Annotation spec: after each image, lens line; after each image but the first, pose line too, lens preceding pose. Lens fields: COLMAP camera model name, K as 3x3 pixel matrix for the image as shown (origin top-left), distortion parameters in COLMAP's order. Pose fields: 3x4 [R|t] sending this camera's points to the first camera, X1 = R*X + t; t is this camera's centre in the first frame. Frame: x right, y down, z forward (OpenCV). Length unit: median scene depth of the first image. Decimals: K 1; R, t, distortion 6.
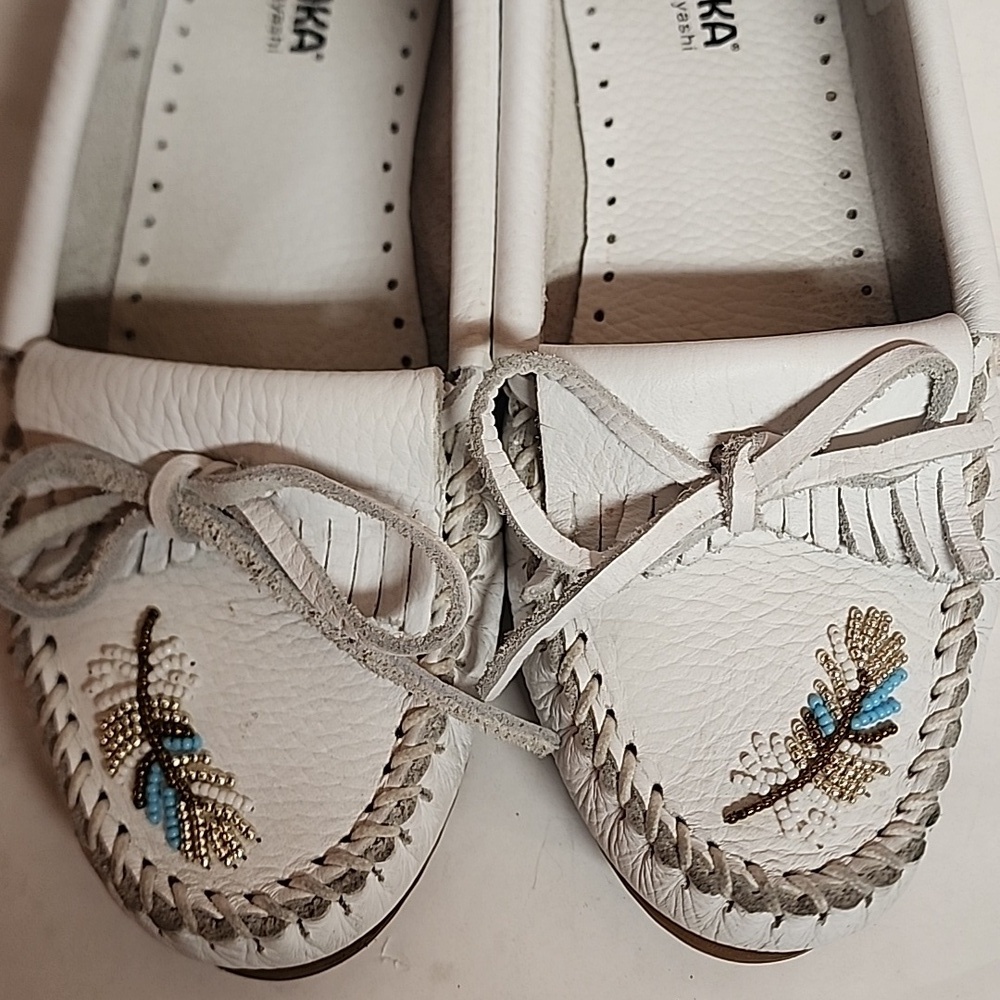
lens RADIAL K [[1614.0, 0, 500.0], [0, 1614.0, 500.0], [0, 0, 1]] dist [0.253200, -1.230681]
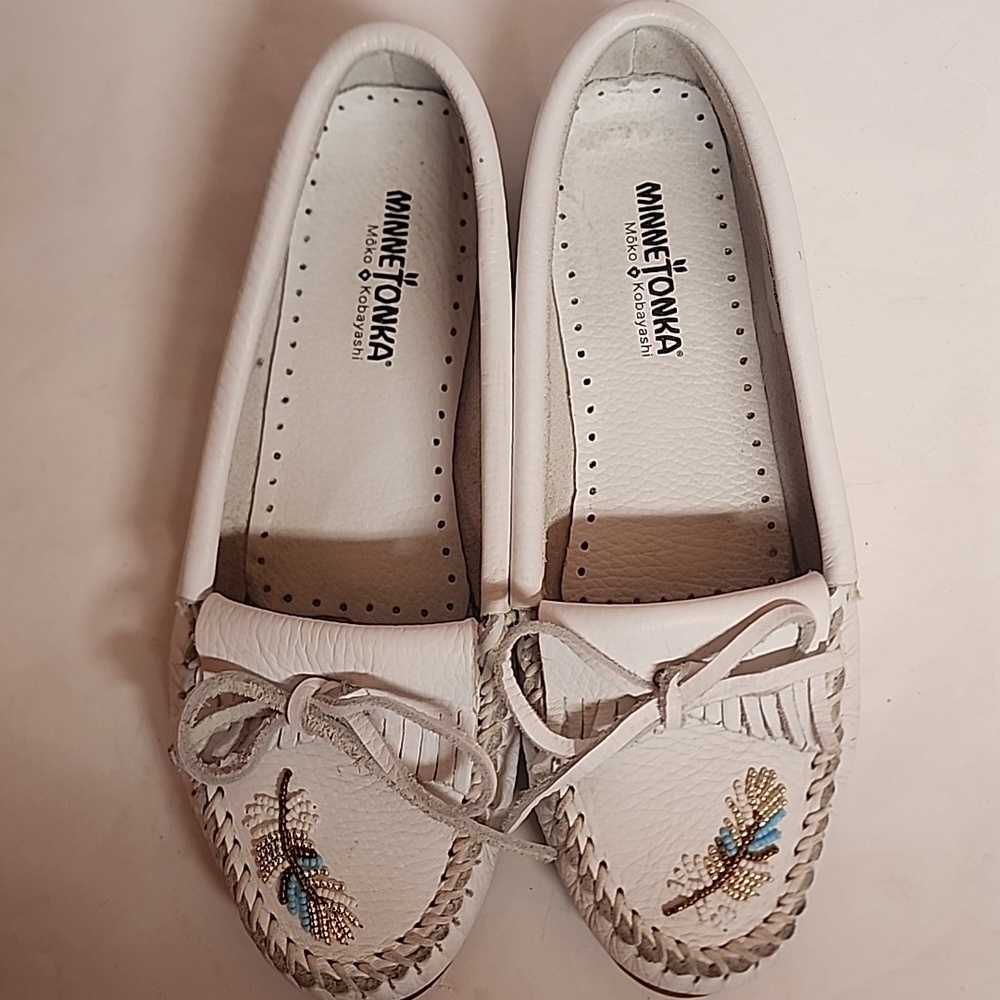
lens RADIAL K [[1614.0, 0, 500.0], [0, 1614.0, 500.0], [0, 0, 1]] dist [0.253200, -1.230681]
pose [[0.999728, -0.008166, -0.021830, 0.019948], [0.009872, 0.996808, 0.079224, -0.308313], [0.021114, -0.079418, 0.996618, -0.495269]]
